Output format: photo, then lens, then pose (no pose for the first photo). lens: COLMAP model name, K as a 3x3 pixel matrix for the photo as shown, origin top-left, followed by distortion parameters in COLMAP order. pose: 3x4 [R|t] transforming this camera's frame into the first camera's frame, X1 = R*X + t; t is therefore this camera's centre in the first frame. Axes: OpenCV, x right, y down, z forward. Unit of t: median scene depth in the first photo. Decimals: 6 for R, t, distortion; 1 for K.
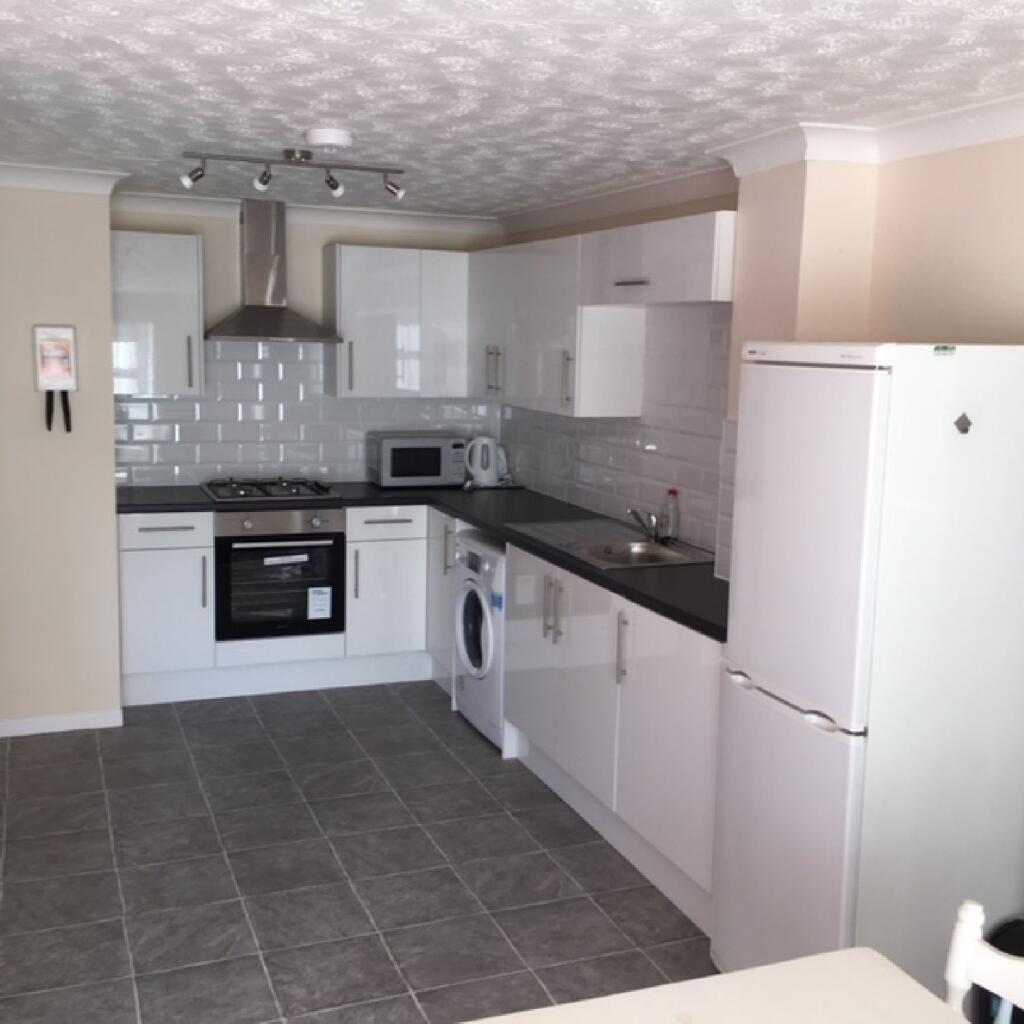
lens RADIAL K [[1162.7, 0, 510.6], [0, 1162.7, 510.3], [0, 0, 1]] dist [0.073435, 0.000000]
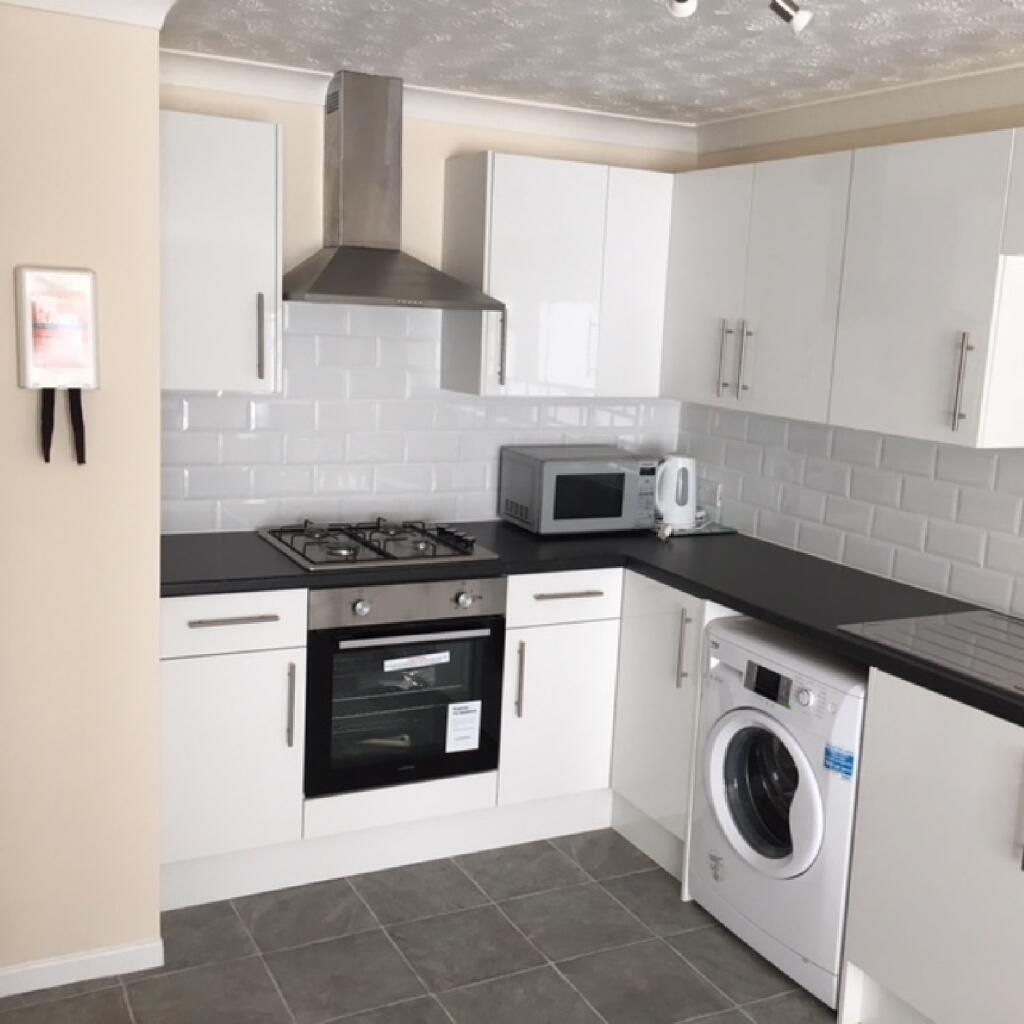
lens RADIAL K [[1162.7, 0, 512.1], [0, 1162.7, 514.0], [0, 0, 1]] dist [0.073435, 0.000000]
pose [[0.993891, 0.006608, 0.110169, -0.207979], [-0.009936, 0.999510, 0.029683, -0.053676], [-0.109919, -0.030597, 0.993470, 0.378320]]
